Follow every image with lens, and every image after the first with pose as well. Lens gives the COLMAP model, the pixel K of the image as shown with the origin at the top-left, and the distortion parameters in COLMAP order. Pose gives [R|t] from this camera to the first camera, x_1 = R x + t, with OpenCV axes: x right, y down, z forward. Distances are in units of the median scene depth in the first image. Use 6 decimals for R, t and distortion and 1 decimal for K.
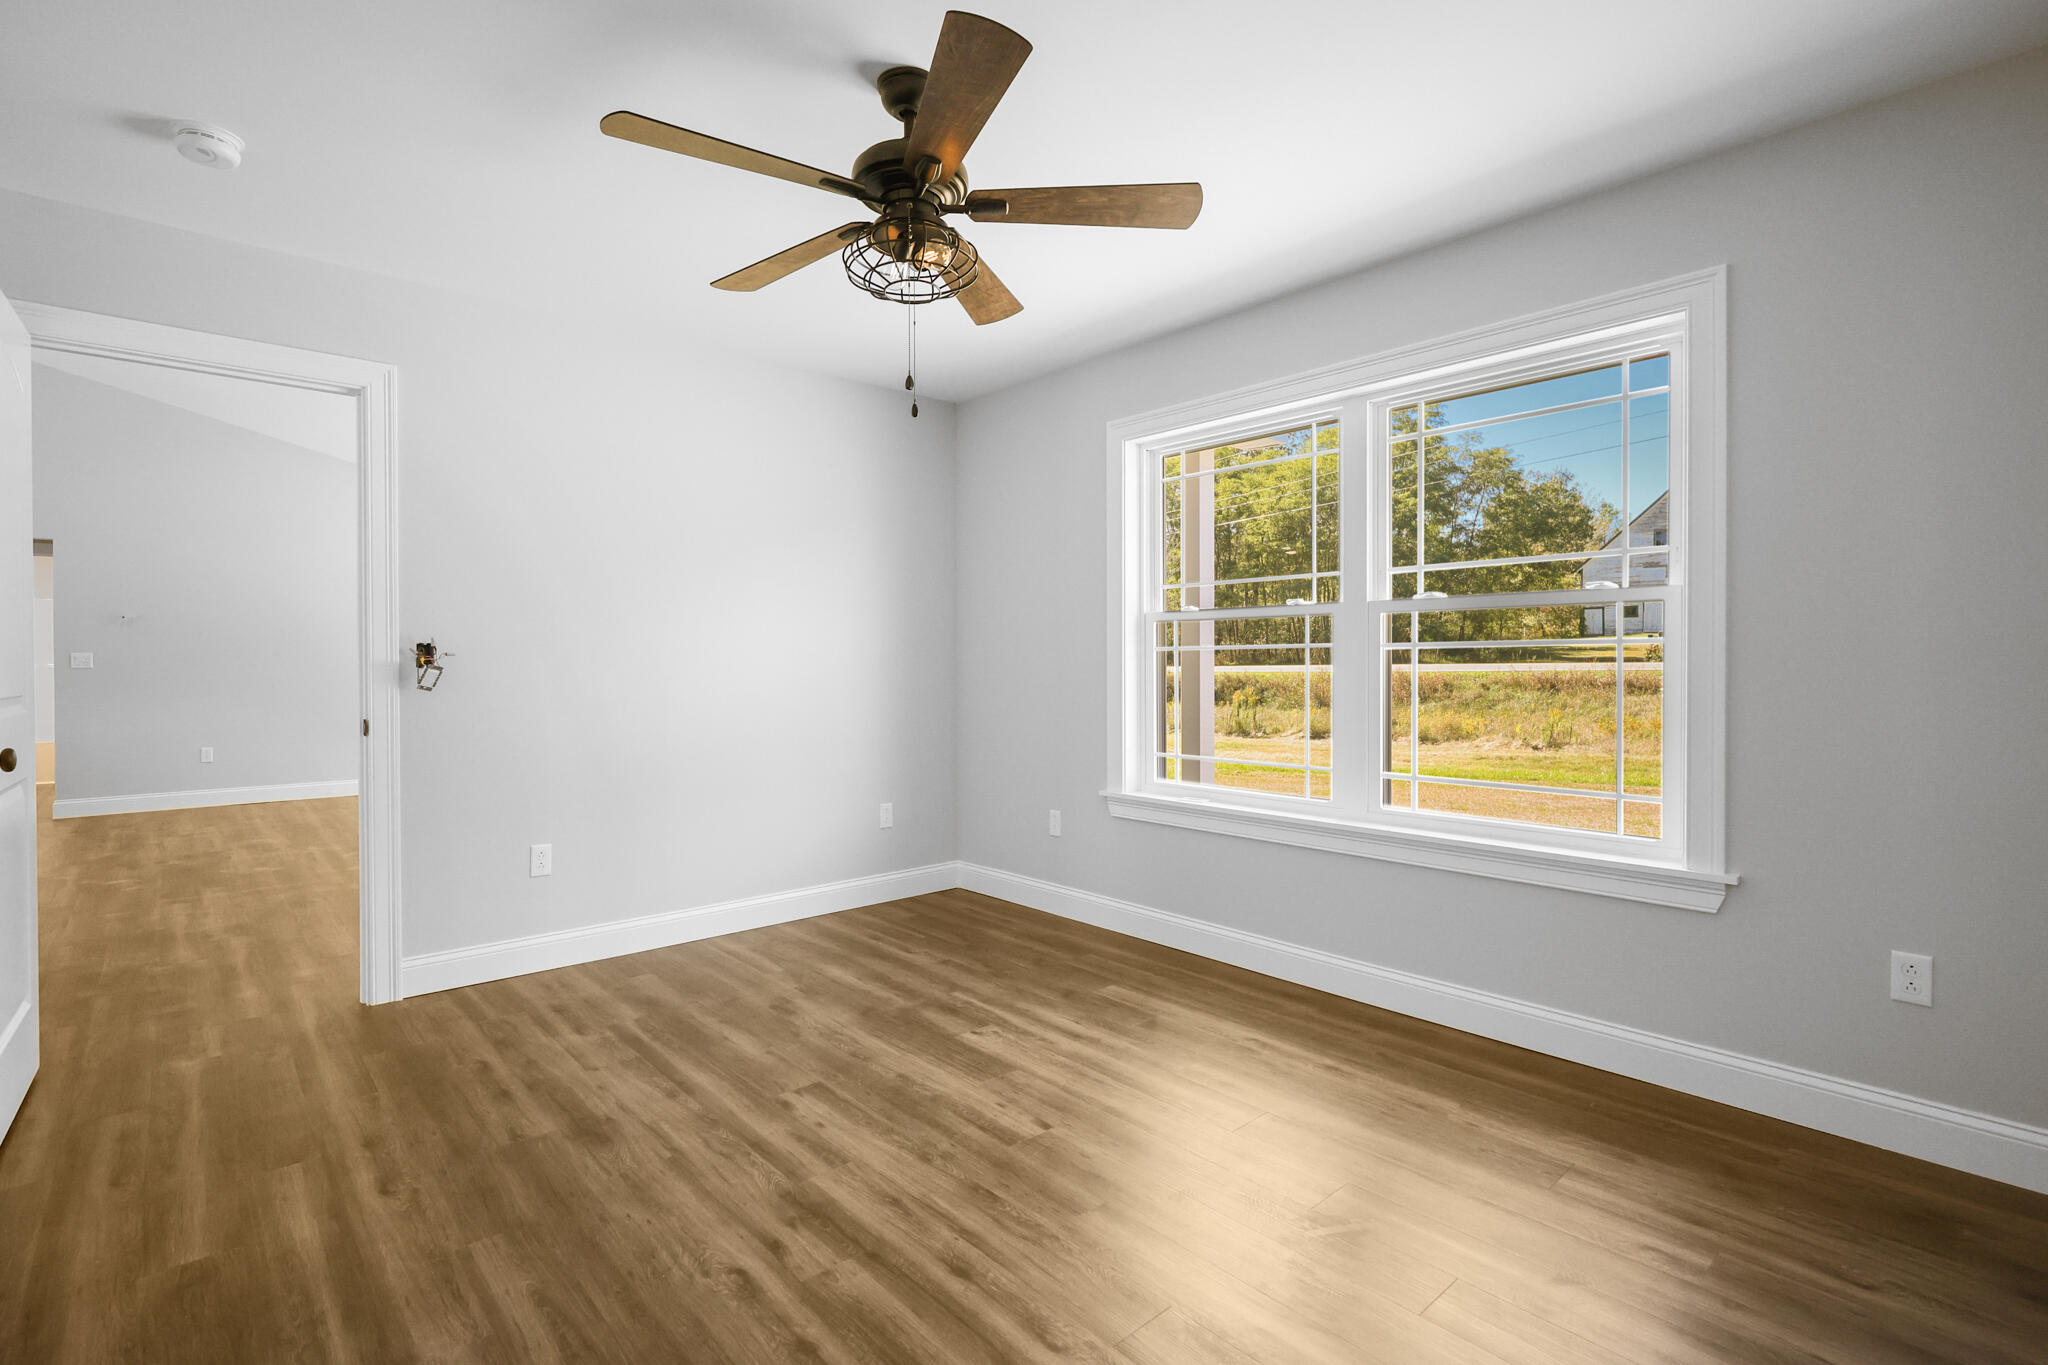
lens RADIAL K [[958.3, 0, 1012.7], [0, 958.3, 682.5], [0, 0, 1]] dist [0.002410, -0.000171]
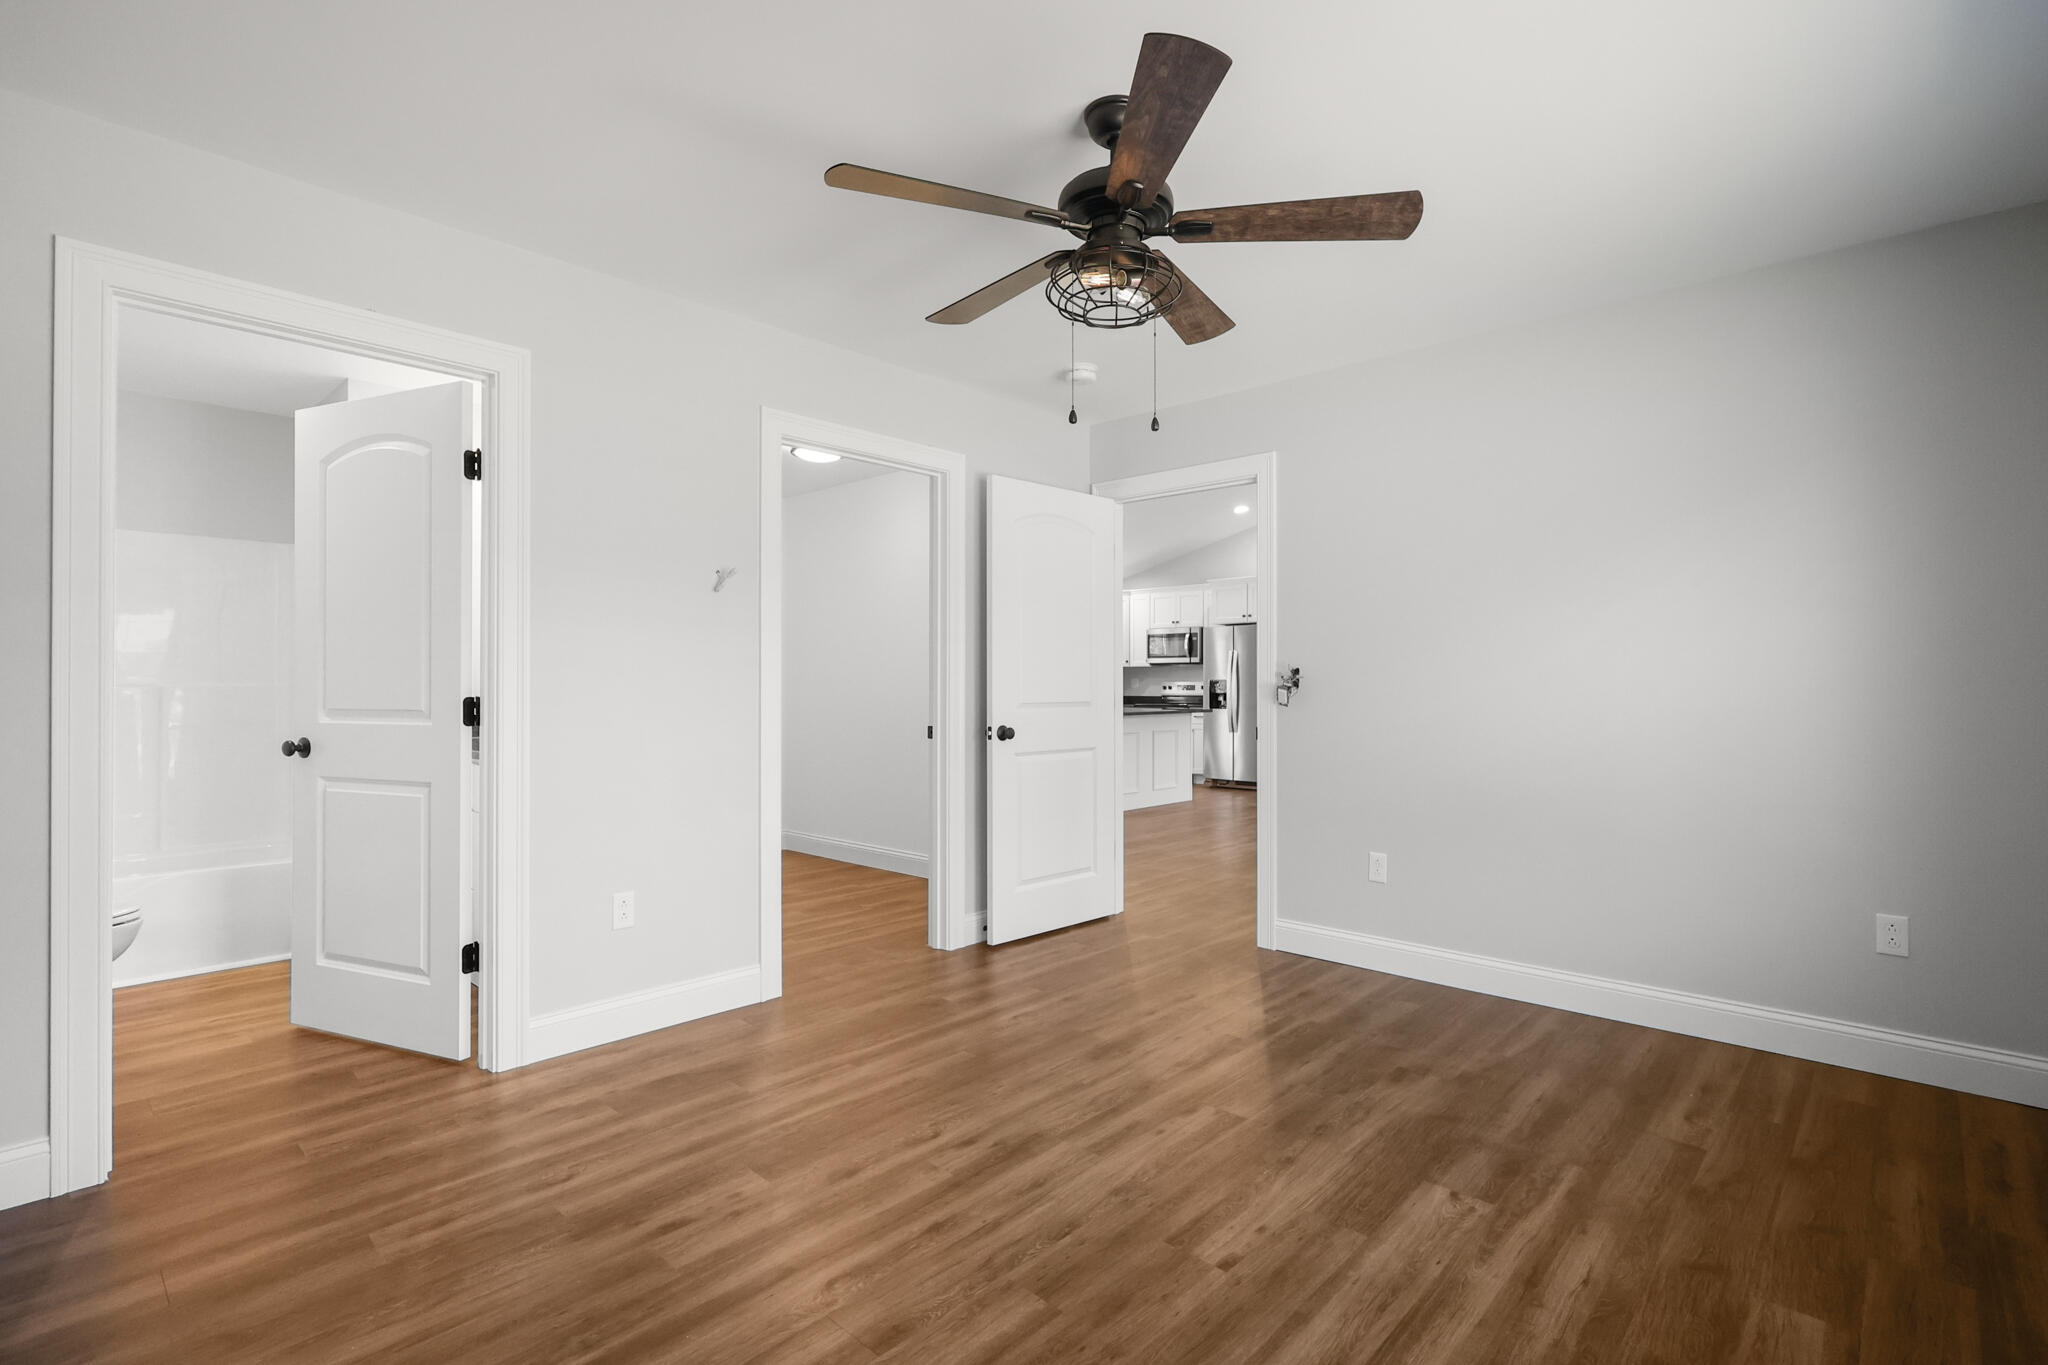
lens RADIAL K [[958.3, 0, 1021.7], [0, 958.3, 677.6], [0, 0, 1]] dist [0.002410, -0.000171]
pose [[0.090346, -0.005906, -0.995893, 0.655596], [-0.019221, 0.999786, -0.007672, -0.013914], [0.995725, 0.019835, 0.090213, 0.600256]]
